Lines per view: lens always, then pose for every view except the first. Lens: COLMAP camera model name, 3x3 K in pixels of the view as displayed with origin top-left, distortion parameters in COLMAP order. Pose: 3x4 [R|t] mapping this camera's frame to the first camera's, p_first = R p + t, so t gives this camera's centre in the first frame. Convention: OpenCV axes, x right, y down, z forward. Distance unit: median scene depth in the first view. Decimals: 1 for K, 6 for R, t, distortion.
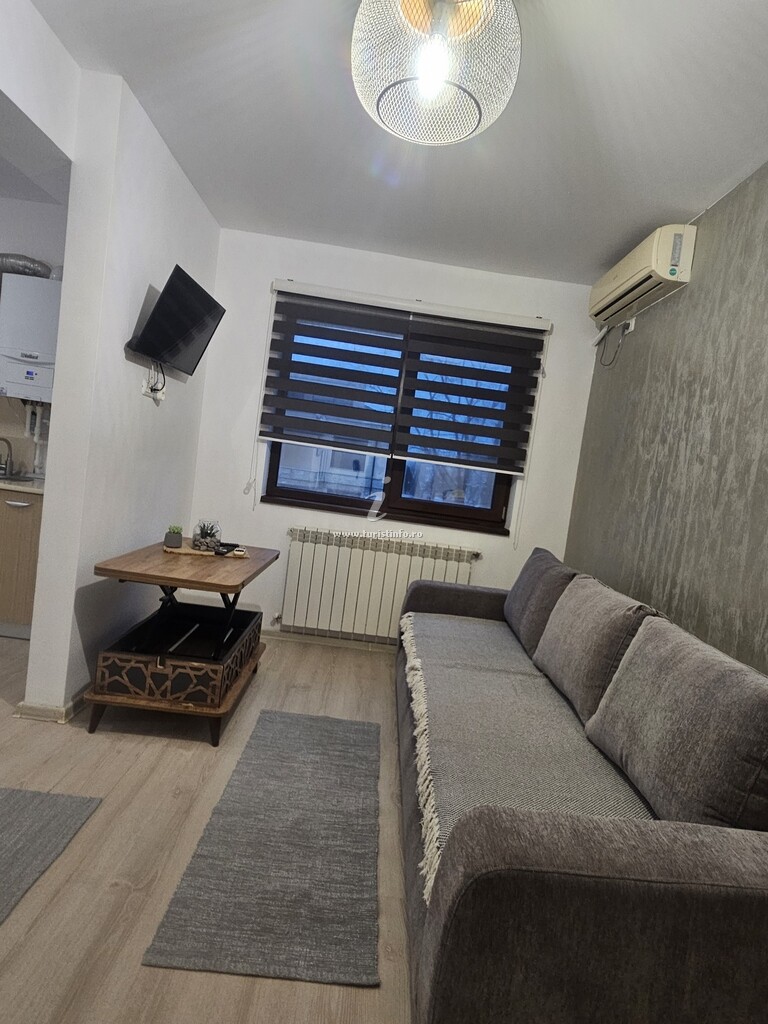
lens RADIAL K [[520.0, 0, 384.0], [0, 520.0, 512.0], [0, 0, 1]] dist [-0.002460, -0.000476]
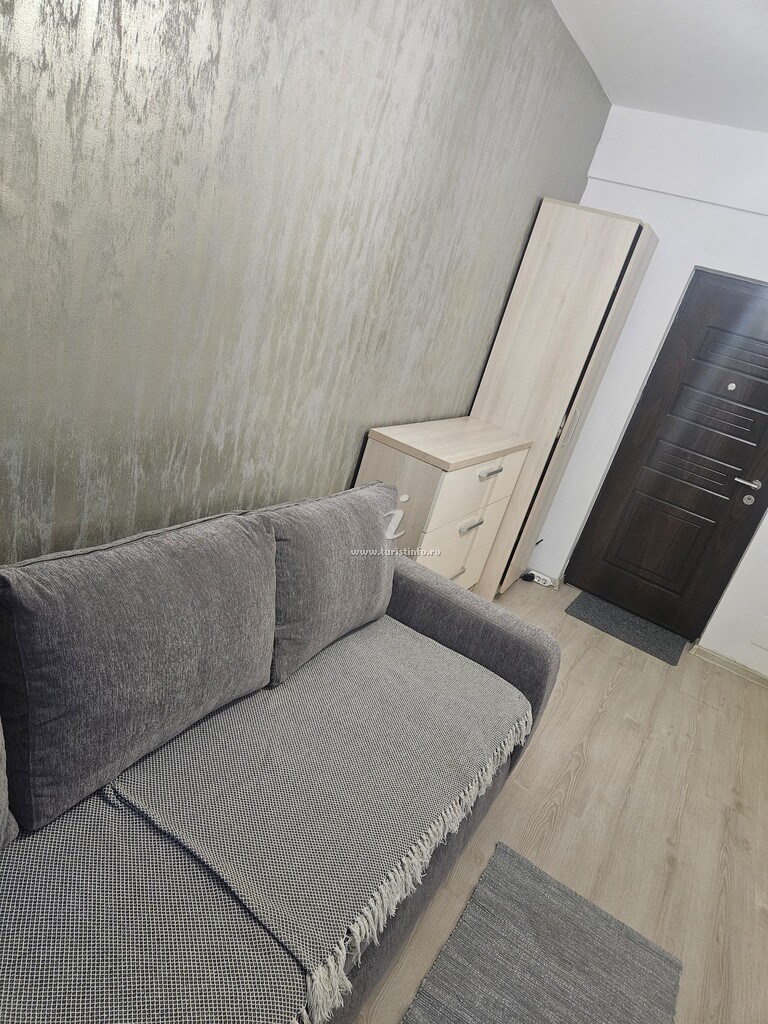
lens RADIAL K [[671.3, 0, 384.0], [0, 671.3, 512.0], [0, 0, 1]] dist [0.024602, -0.028906]
pose [[-0.774838, -0.525668, 0.351141, 0.025043], [-0.347456, 0.818171, 0.458117, -0.185240], [-0.528110, 0.232960, -0.816596, 0.991142]]
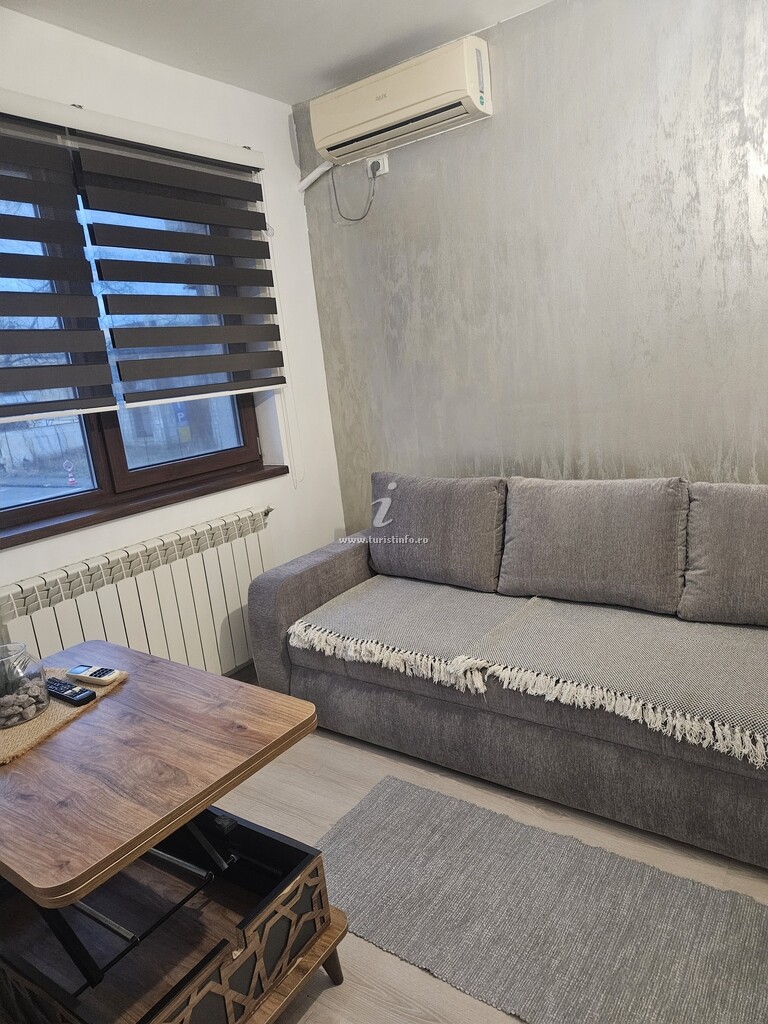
lens RADIAL K [[681.6, 0, 384.1], [0, 681.6, 538.0], [0, 0, 1]] dist [0.005056, -0.000017]
pose [[0.550288, -0.389066, 0.738790, -0.502673], [0.250480, 0.920975, 0.298438, -0.148321], [-0.796519, 0.020826, 0.604254, 0.389275]]
